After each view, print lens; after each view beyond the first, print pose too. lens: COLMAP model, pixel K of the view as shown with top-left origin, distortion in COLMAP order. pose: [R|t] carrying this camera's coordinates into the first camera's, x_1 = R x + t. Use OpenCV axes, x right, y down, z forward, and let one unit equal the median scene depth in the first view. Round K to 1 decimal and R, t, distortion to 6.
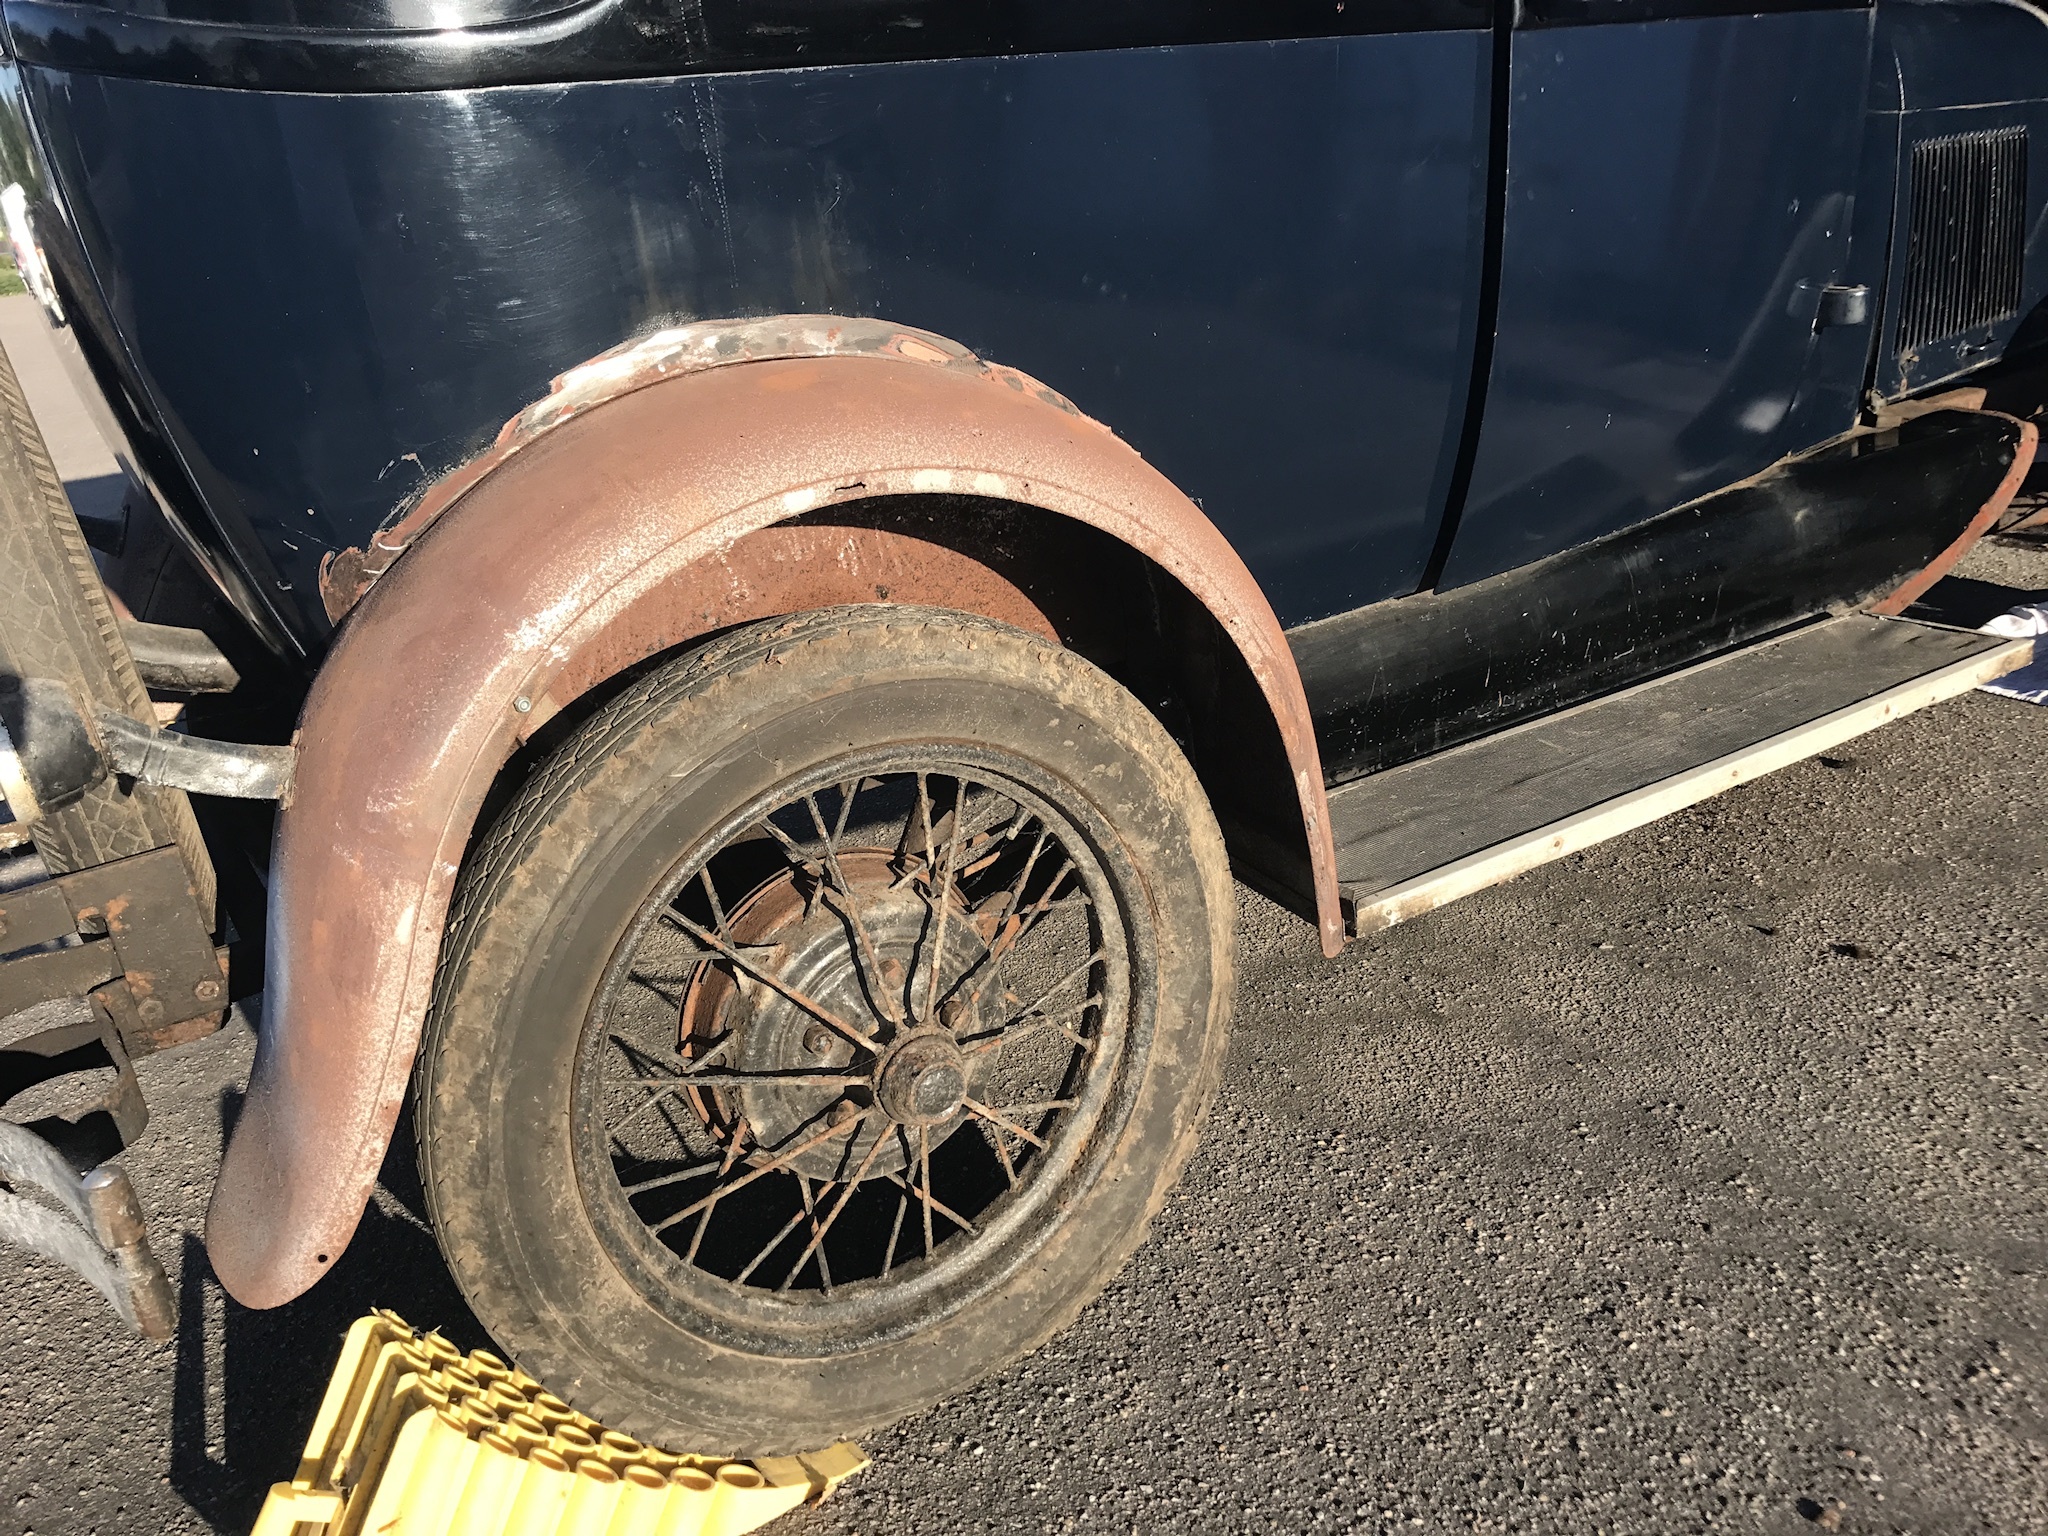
lens RADIAL K [[1695.9, 0, 1027.7], [0, 1695.9, 766.4], [0, 0, 1]] dist [0.037917, 0.014094]
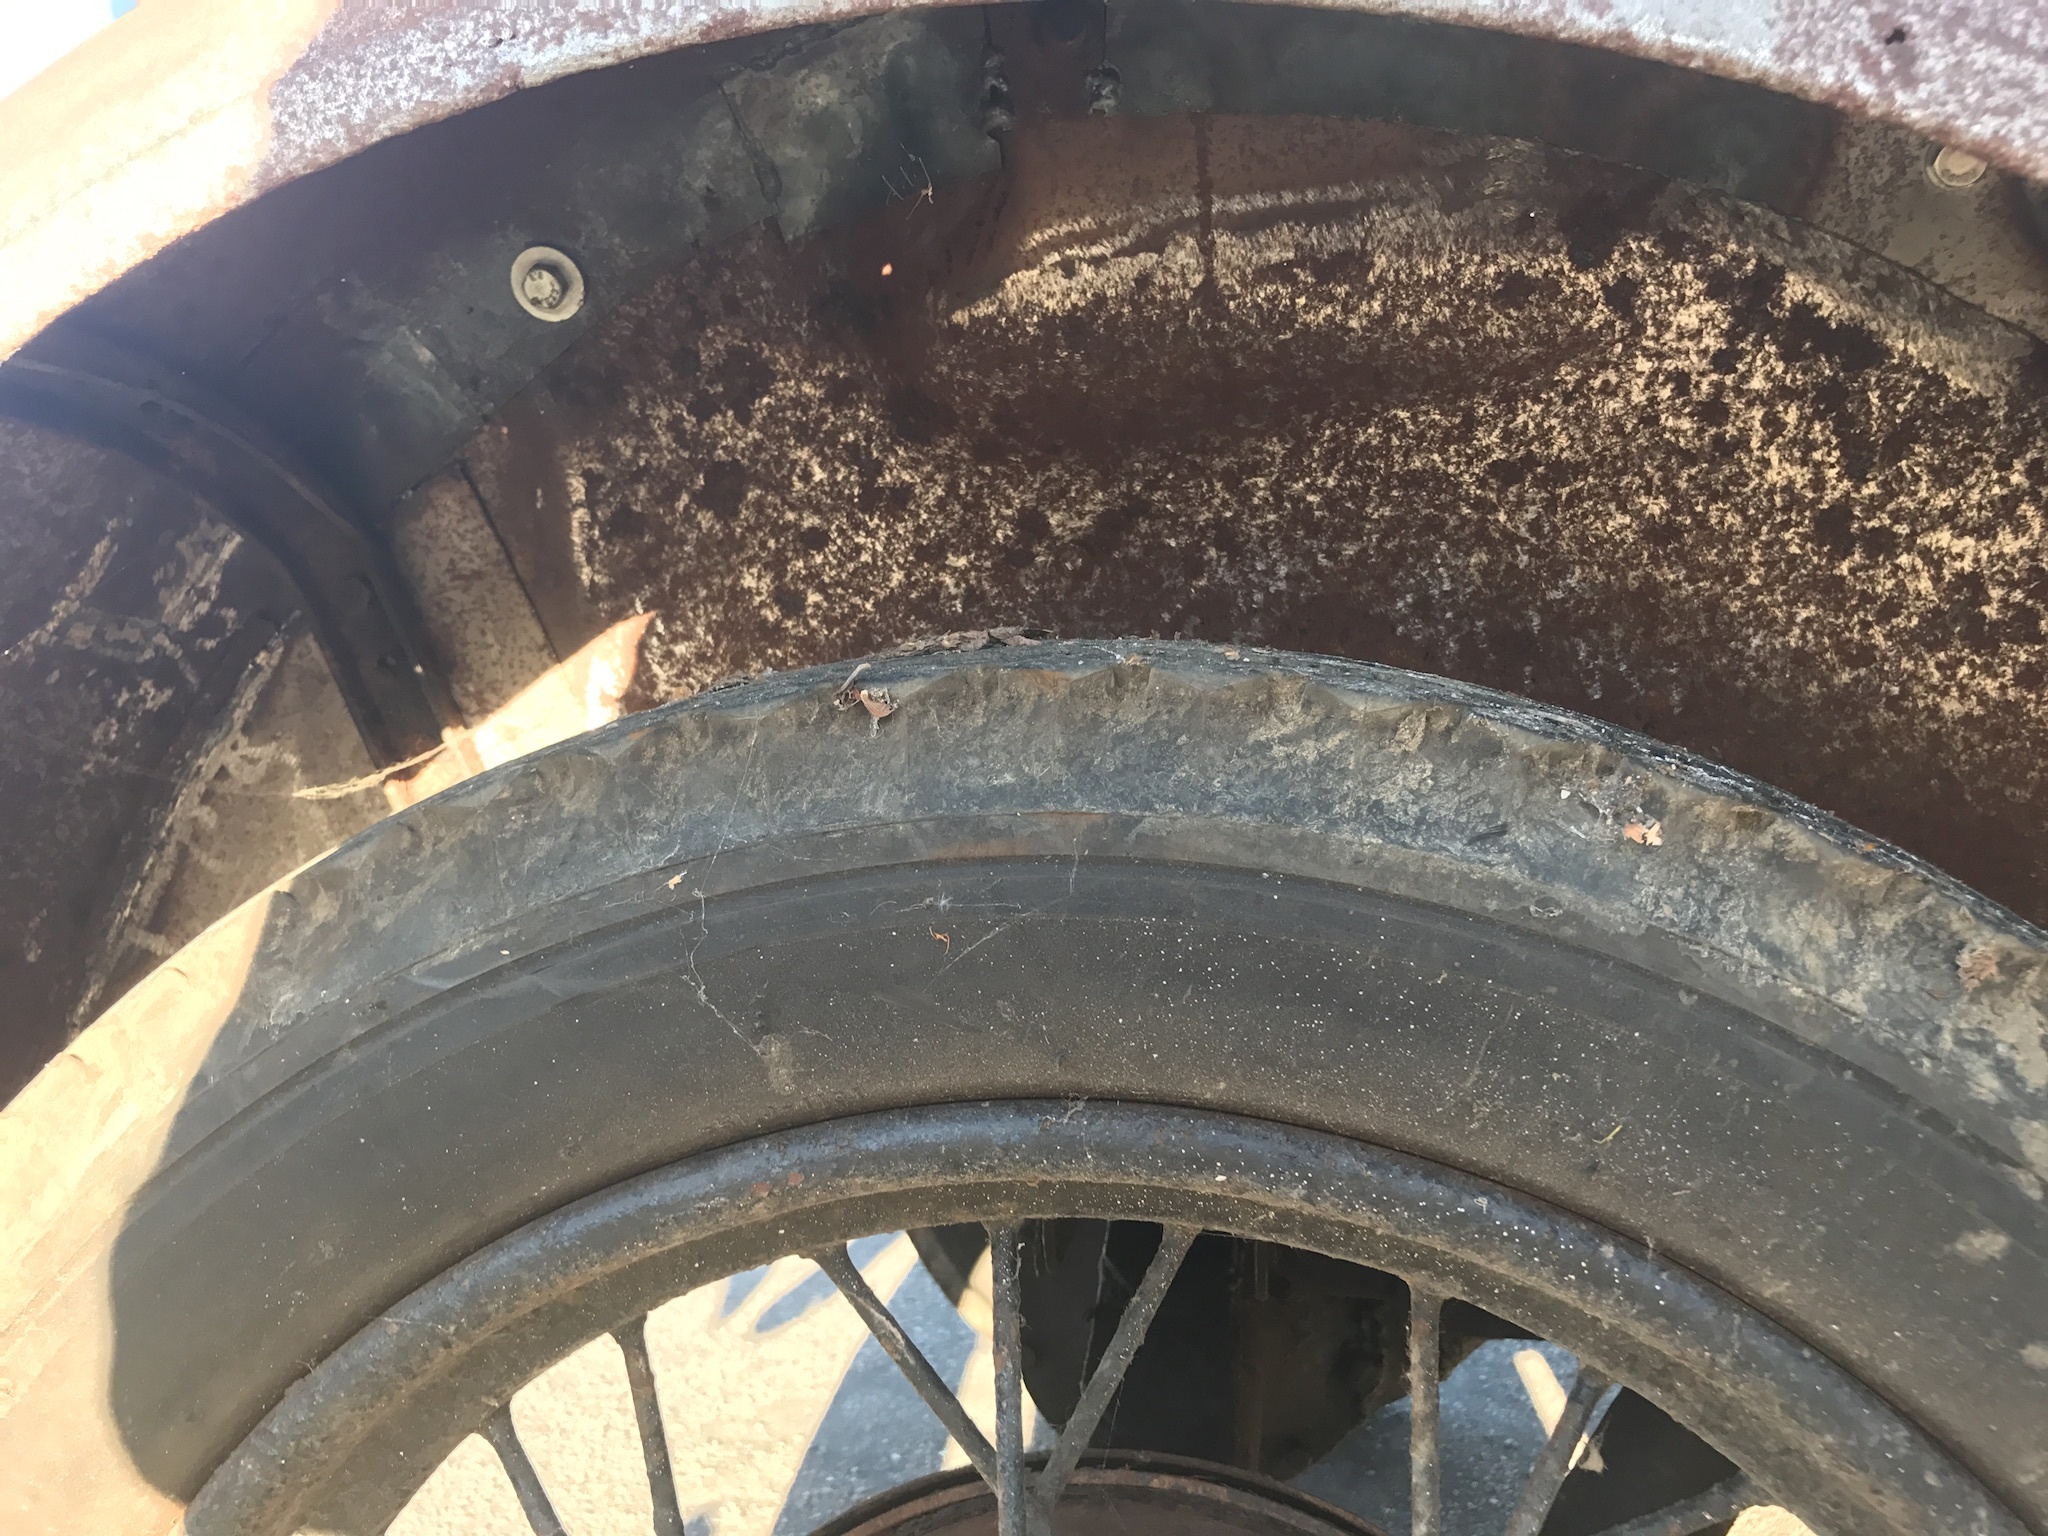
lens RADIAL K [[1695.9, 0, 1028.5], [0, 1695.9, 766.9], [0, 0, 1]] dist [0.037917, 0.014094]
pose [[0.777142, 0.124952, -0.616796, 0.051992], [-0.291970, 0.939816, -0.177482, -0.007397], [0.557498, 0.318014, 0.766853, 0.728616]]
